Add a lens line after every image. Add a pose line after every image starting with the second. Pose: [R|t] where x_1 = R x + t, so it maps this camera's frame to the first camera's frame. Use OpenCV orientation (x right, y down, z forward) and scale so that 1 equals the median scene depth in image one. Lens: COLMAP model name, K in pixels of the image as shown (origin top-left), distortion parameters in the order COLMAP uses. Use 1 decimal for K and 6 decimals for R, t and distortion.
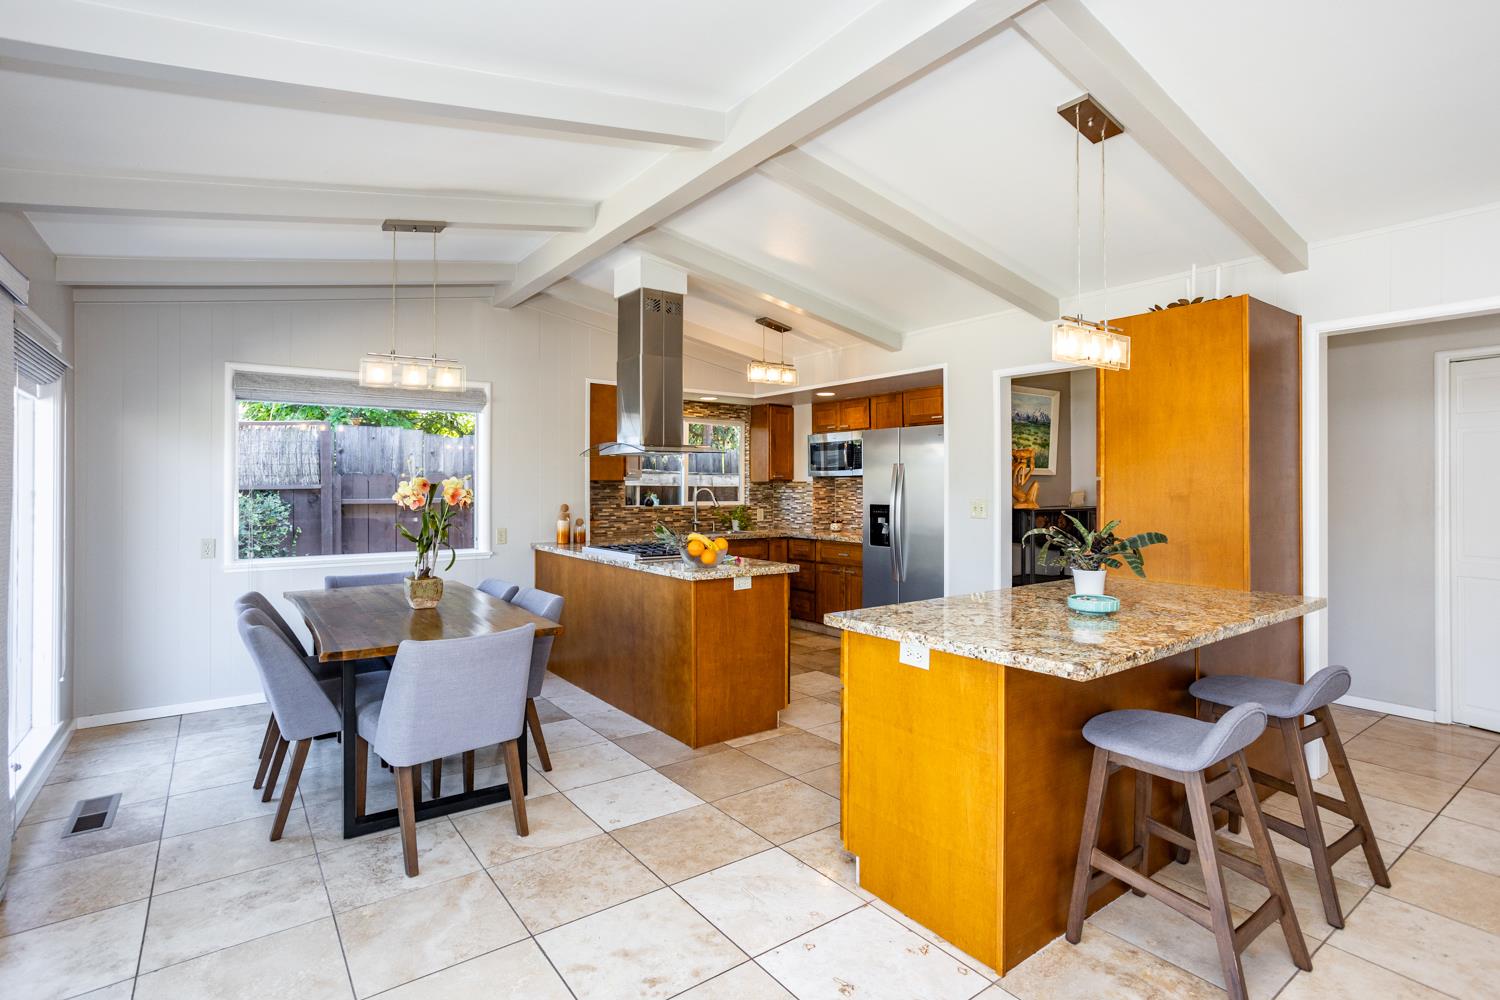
lens RADIAL K [[746.5, 0, 704.0], [0, 746.5, 486.7], [0, 0, 1]] dist [-0.037012, 0.022259]
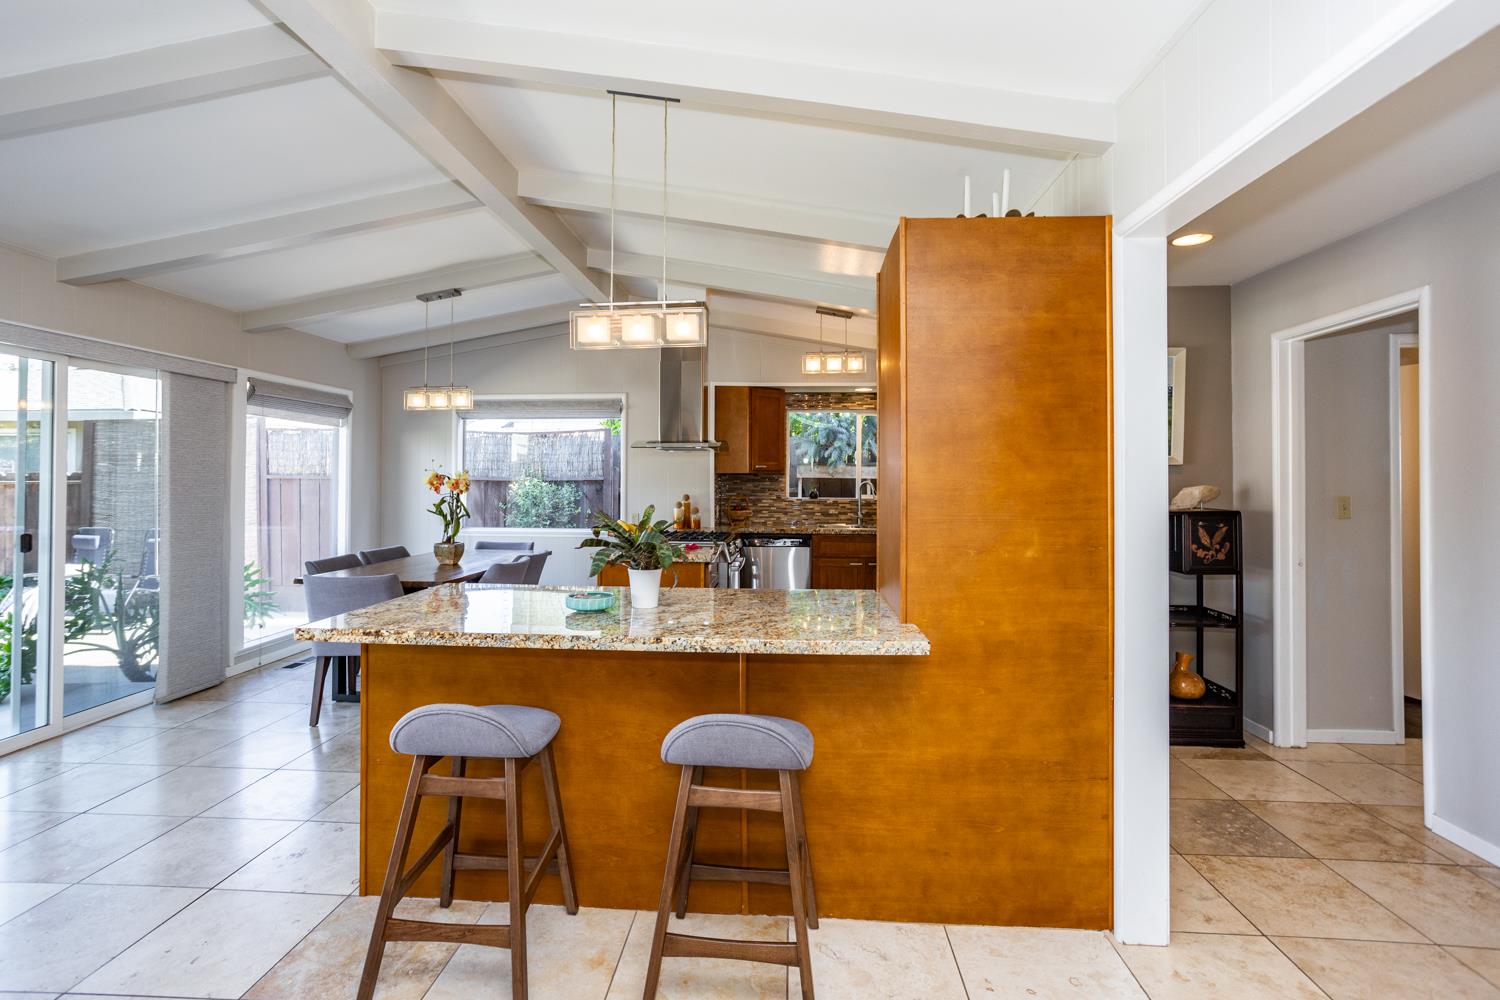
lens RADIAL K [[746.5, 0, 713.0], [0, 746.5, 470.5], [0, 0, 1]] dist [-0.037012, 0.022259]
pose [[0.756285, -0.005493, -0.654219, 0.475224], [-0.003979, 0.999908, -0.012996, 0.001729], [0.654230, 0.012432, 0.756193, 0.132566]]
